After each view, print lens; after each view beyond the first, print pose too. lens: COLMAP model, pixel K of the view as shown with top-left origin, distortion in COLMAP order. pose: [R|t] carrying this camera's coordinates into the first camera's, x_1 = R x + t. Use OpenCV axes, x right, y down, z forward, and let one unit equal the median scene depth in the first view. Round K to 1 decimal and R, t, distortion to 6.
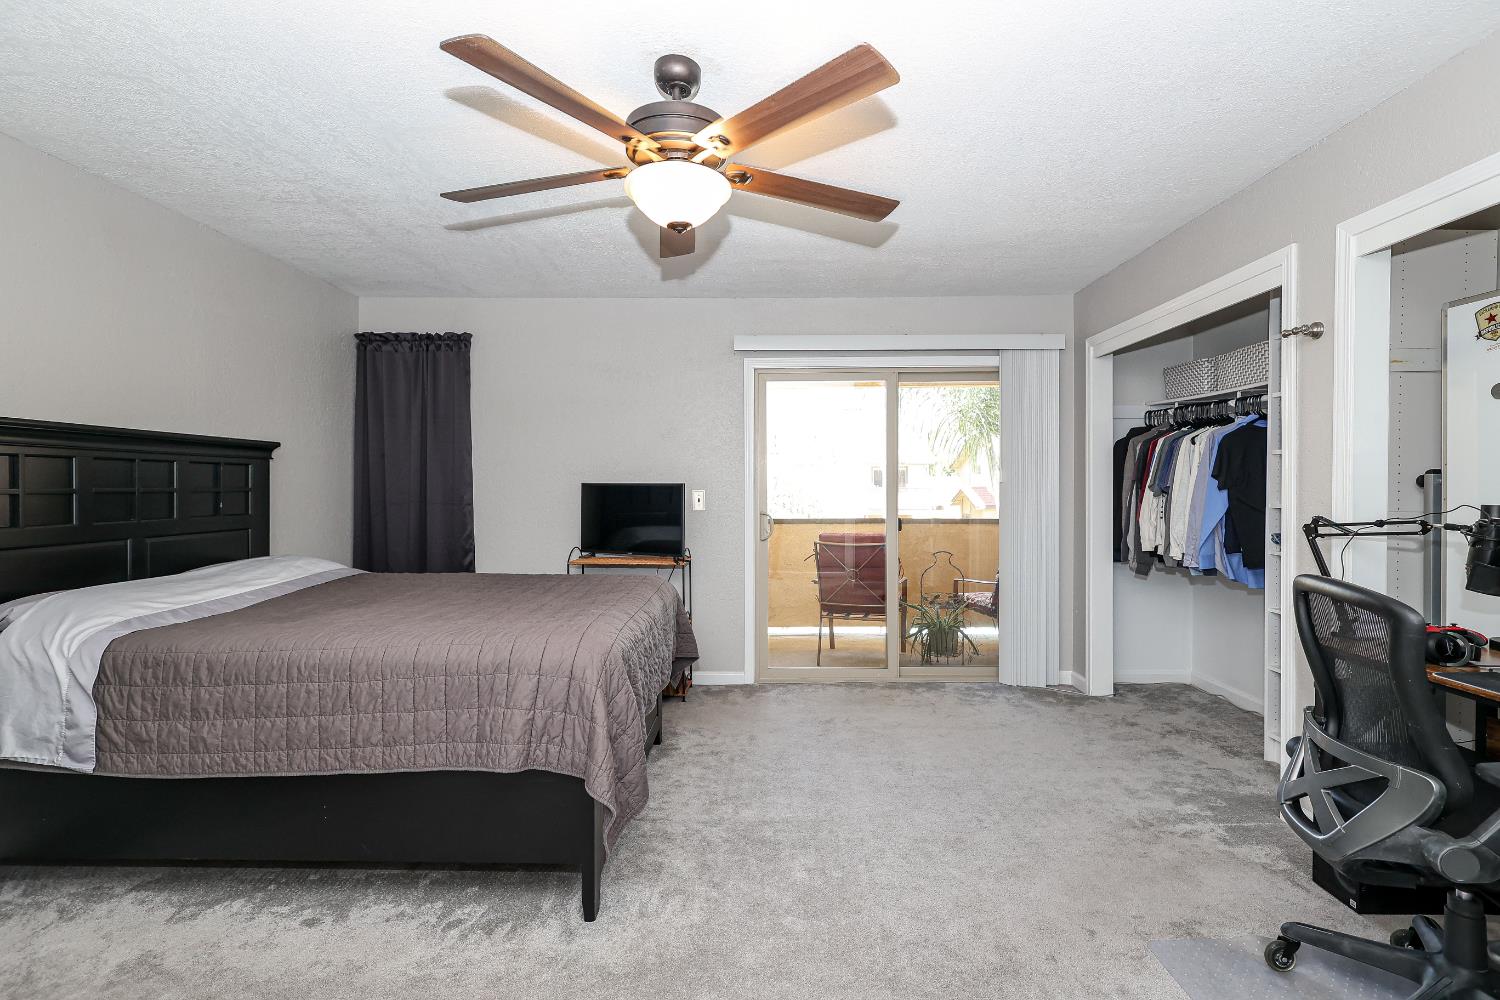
lens RADIAL K [[730.9, 0, 750.0], [0, 730.9, 500.0], [0, 0, 1]] dist [0.001557, 0.001088]
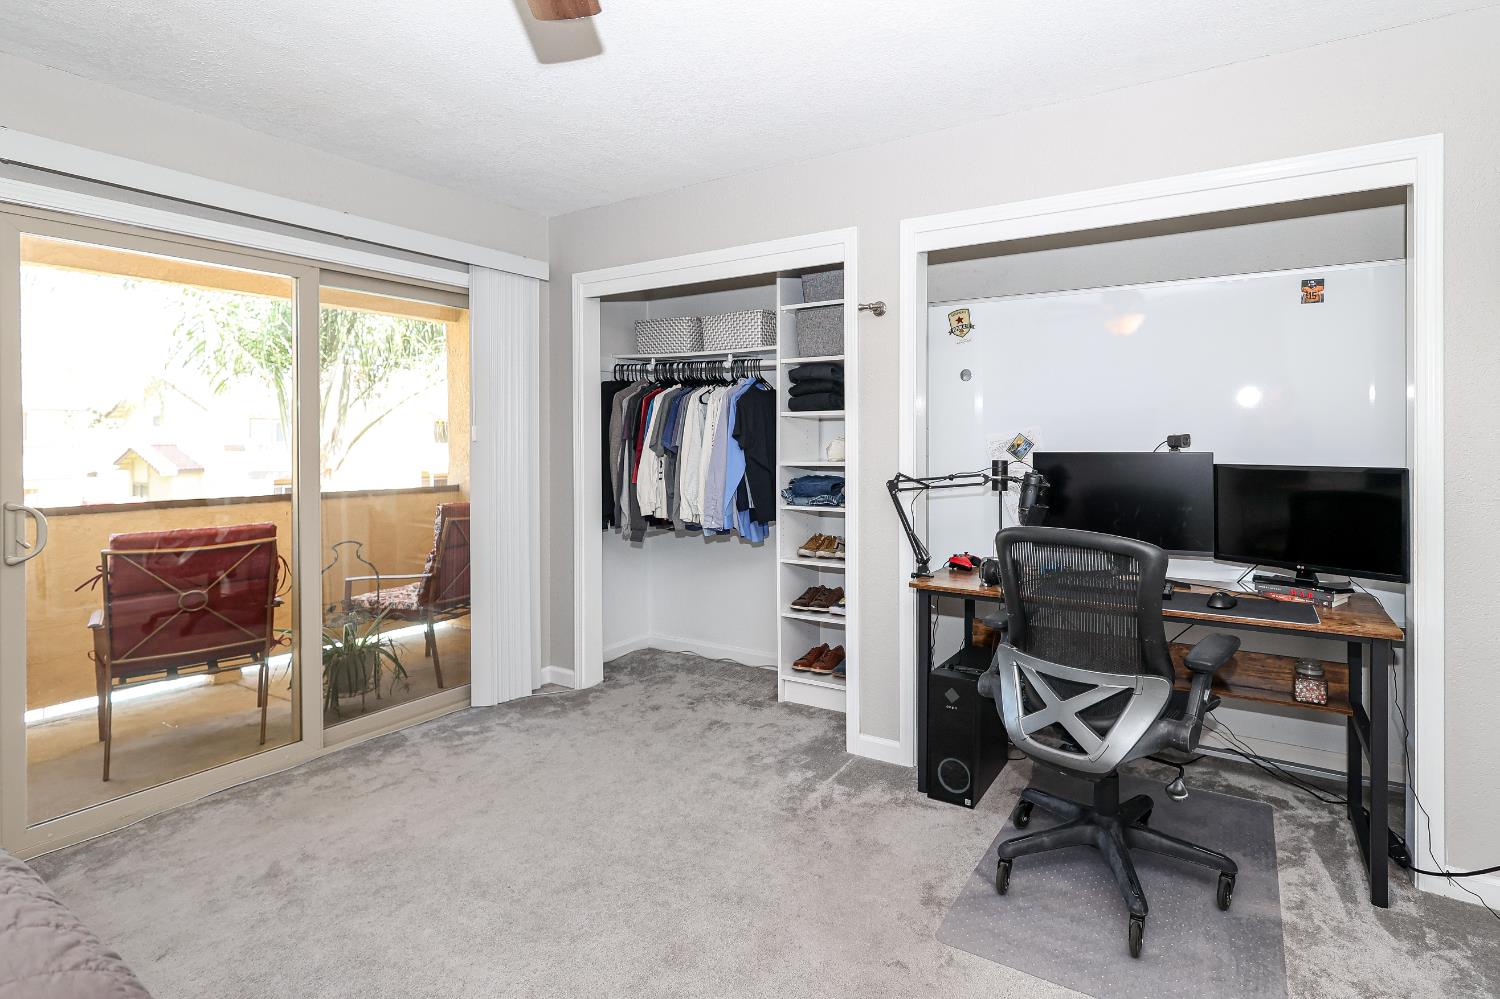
lens RADIAL K [[753.2, 0, 753.3], [0, 753.2, 444.2], [0, 0, 1]] dist [0.000050, 0.000330]
pose [[0.470408, -0.006261, 0.882427, -0.245694], [0.018648, 0.999822, -0.002847, -0.015960], [-0.882252, 0.017795, 0.470441, 0.446413]]
